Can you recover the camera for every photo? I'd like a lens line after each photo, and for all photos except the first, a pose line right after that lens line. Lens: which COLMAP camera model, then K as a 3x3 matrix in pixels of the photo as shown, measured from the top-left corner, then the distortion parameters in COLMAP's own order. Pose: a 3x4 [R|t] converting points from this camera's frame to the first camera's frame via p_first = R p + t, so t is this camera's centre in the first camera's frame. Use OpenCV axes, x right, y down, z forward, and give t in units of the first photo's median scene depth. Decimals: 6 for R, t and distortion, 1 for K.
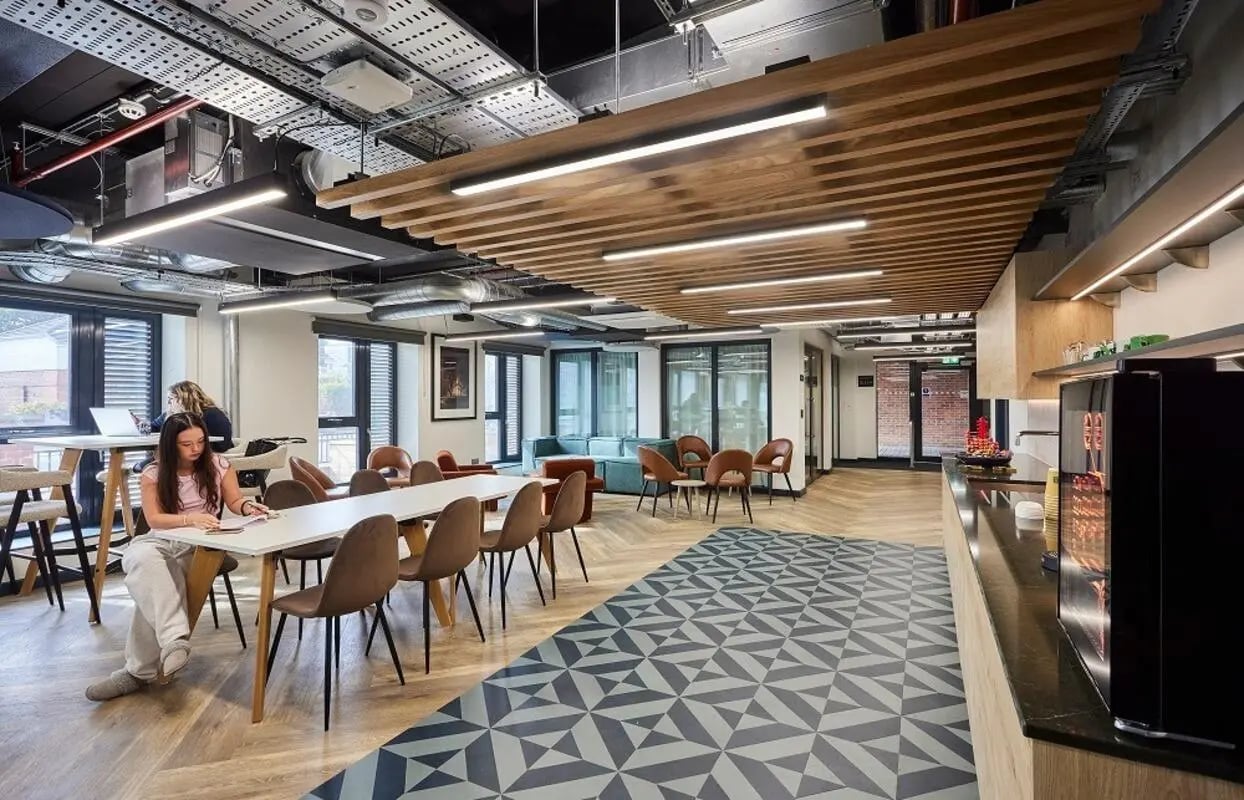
lens RADIAL K [[578.5, 0, 620.6], [0, 578.5, 394.4], [0, 0, 1]] dist [0.002479, -0.000045]
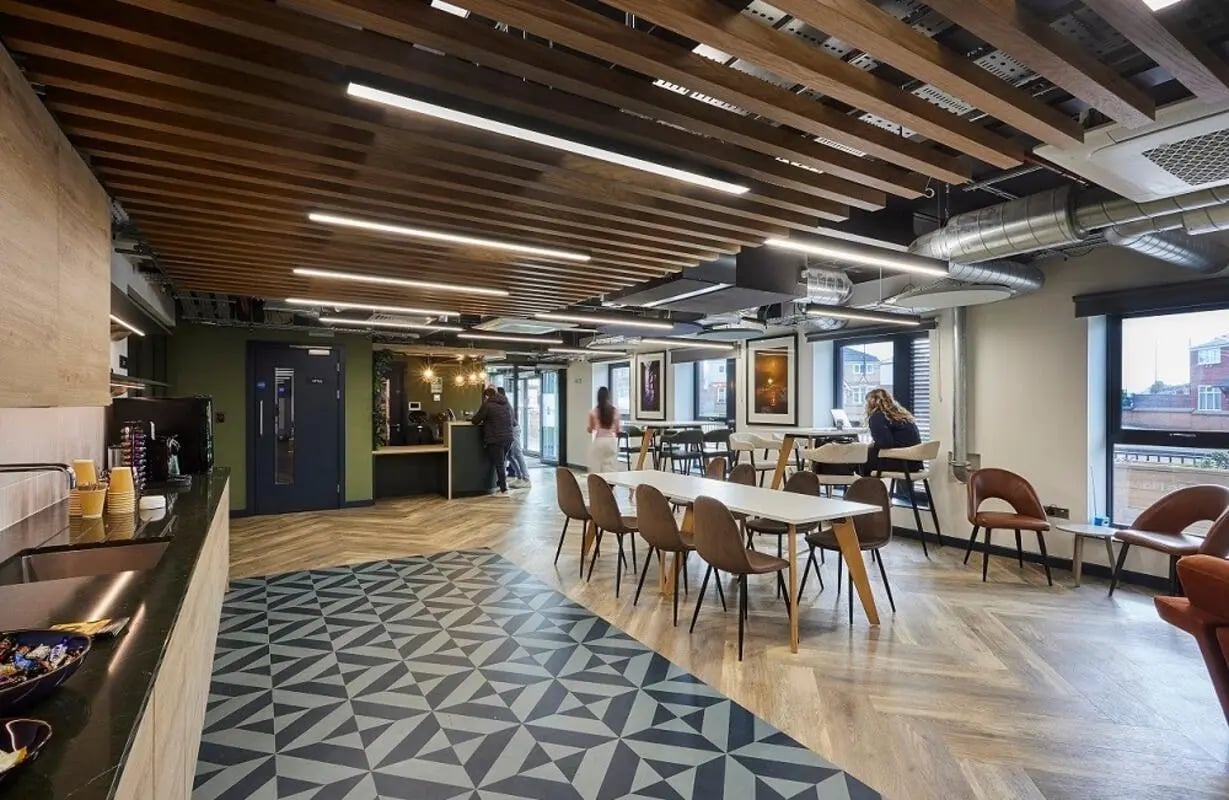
lens RADIAL K [[584.7, 0, 613.0], [0, 584.7, 403.9], [0, 0, 1]] dist [0.001390, -0.000032]
pose [[-0.508123, 0.008637, -0.861241, 0.699833], [0.006934, 0.999958, 0.005936, 0.001198], [0.861257, -0.002956, -0.508162, 1.341185]]
